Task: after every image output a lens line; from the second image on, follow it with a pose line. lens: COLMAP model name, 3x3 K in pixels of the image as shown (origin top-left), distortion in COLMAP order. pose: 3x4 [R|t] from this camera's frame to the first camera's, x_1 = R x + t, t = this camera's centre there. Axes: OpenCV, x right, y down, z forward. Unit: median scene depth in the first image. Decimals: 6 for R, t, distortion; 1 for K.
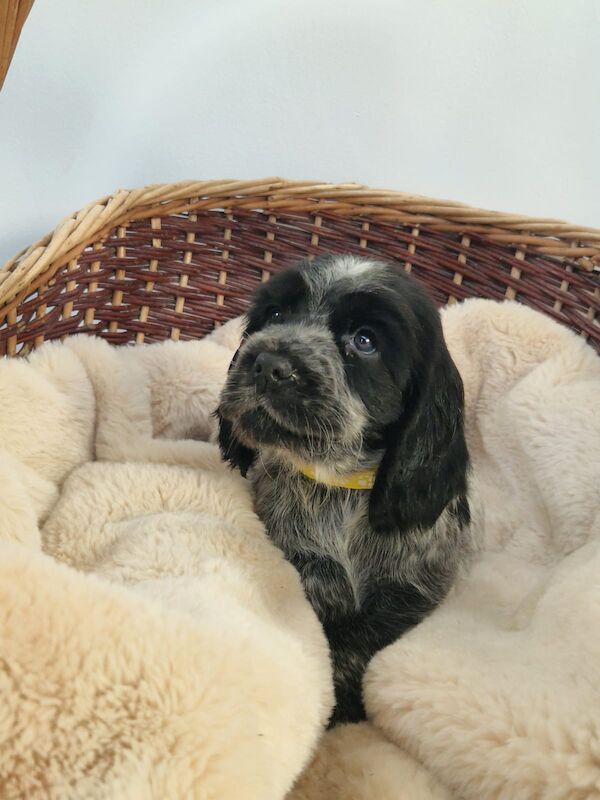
lens RADIAL K [[1022.1, 0, 308.1], [0, 1022.1, 403.0], [0, 0, 1]] dist [0.027433, 0.000000]
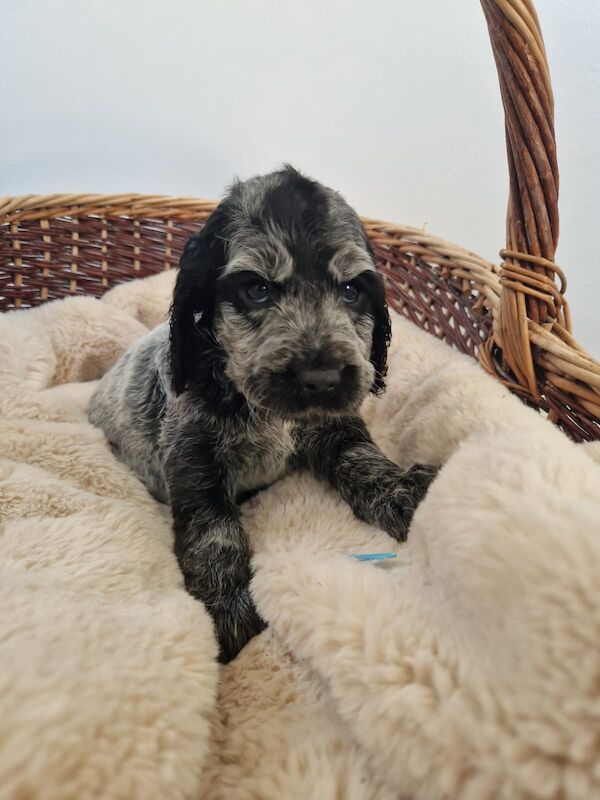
lens RADIAL K [[520.2, 0, 307.9], [0, 520.2, 406.5], [0, 0, 1]] dist [-0.021419, -0.014384]
pose [[0.969792, -0.117628, 0.213698, 0.013108], [0.098511, 0.990295, 0.098041, 0.027569], [-0.223157, -0.074027, 0.971968, 0.242127]]
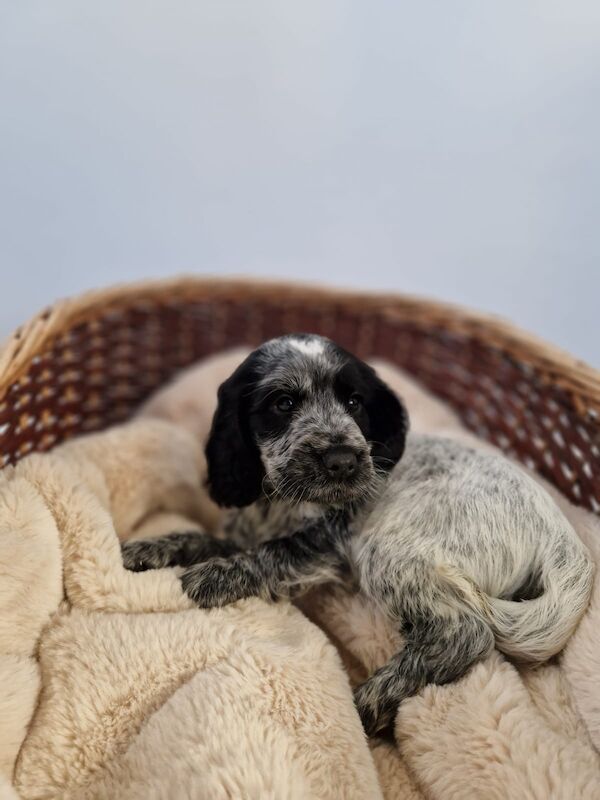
lens RADIAL K [[514.4, 0, 302.6], [0, 514.4, 400.1], [0, 0, 1]] dist [-0.028090, -0.008029]
pose [[0.964016, -0.125871, 0.234156, -0.062390], [0.112516, 0.991209, 0.069598, -0.098515], [-0.240858, -0.040747, 0.969705, 0.343708]]
